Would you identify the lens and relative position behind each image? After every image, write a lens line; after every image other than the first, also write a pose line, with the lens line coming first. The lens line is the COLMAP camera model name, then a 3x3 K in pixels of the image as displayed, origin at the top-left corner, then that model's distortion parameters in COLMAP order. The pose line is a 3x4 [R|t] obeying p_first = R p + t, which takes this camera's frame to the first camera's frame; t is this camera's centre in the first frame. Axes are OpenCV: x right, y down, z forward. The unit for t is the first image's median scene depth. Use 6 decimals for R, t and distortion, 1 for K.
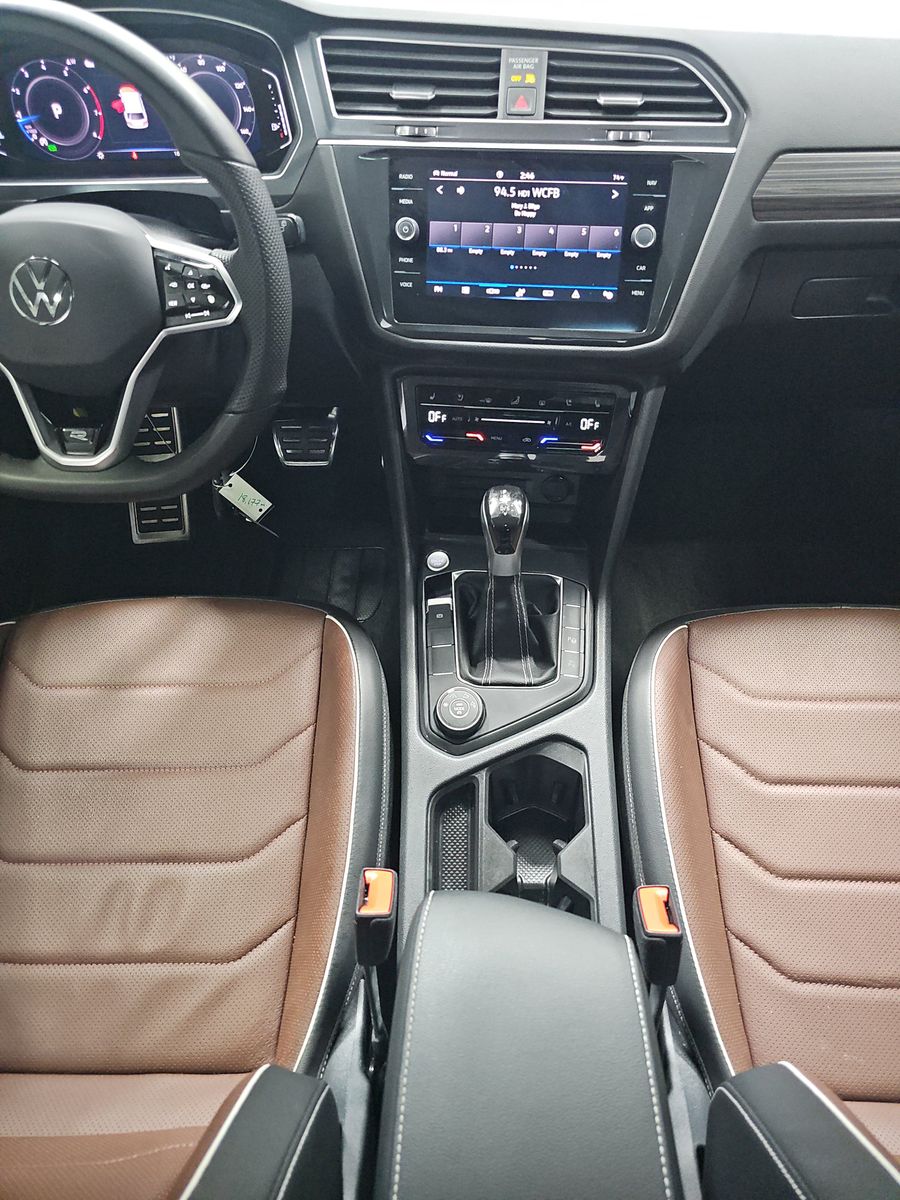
lens RADIAL K [[817.8, 0, 450.0], [0, 817.8, 600.0], [0, 0, 1]] dist [0.040062, -0.020700]
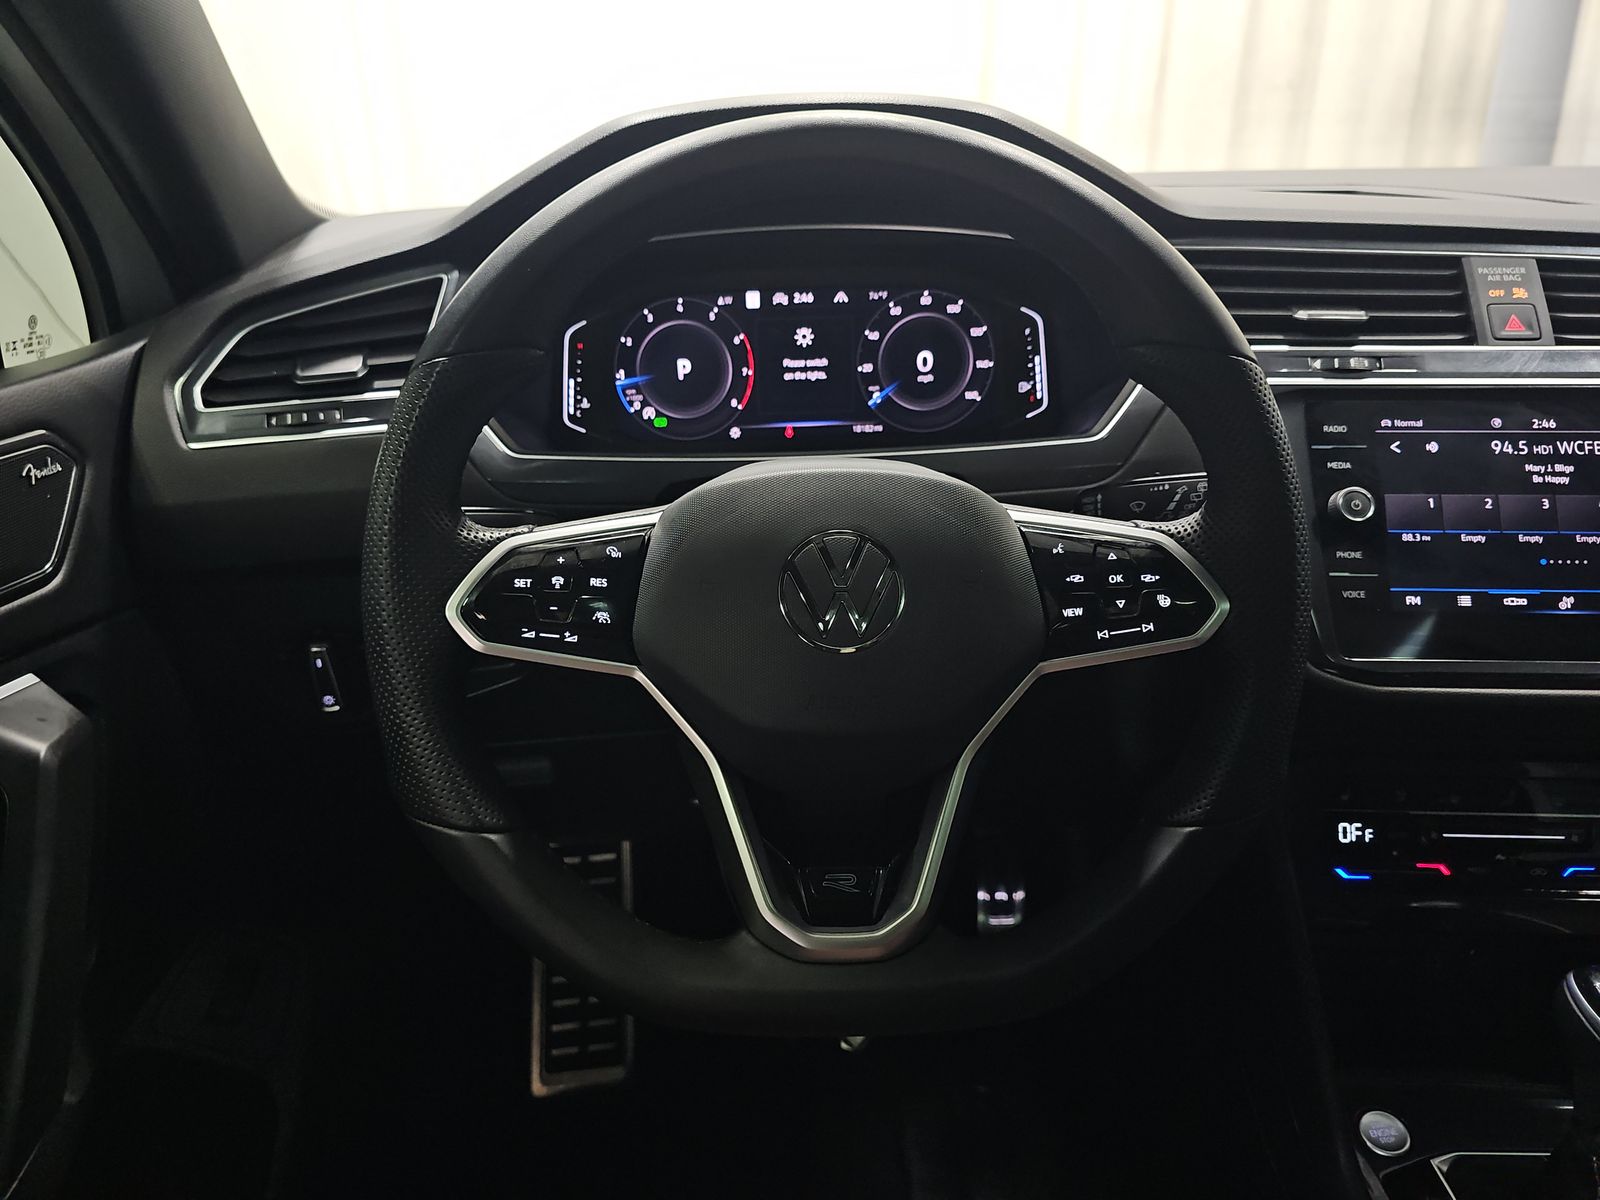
lens RADIAL K [[1090.4, 0, 800.0], [0, 1090.4, 600.0], [0, 0, 1]] dist [0.040062, -0.020700]
pose [[0.997213, -0.015055, 0.073076, -0.482952], [0.045560, 0.898496, -0.436612, -0.072245], [-0.059085, 0.438724, 0.896677, 0.356712]]
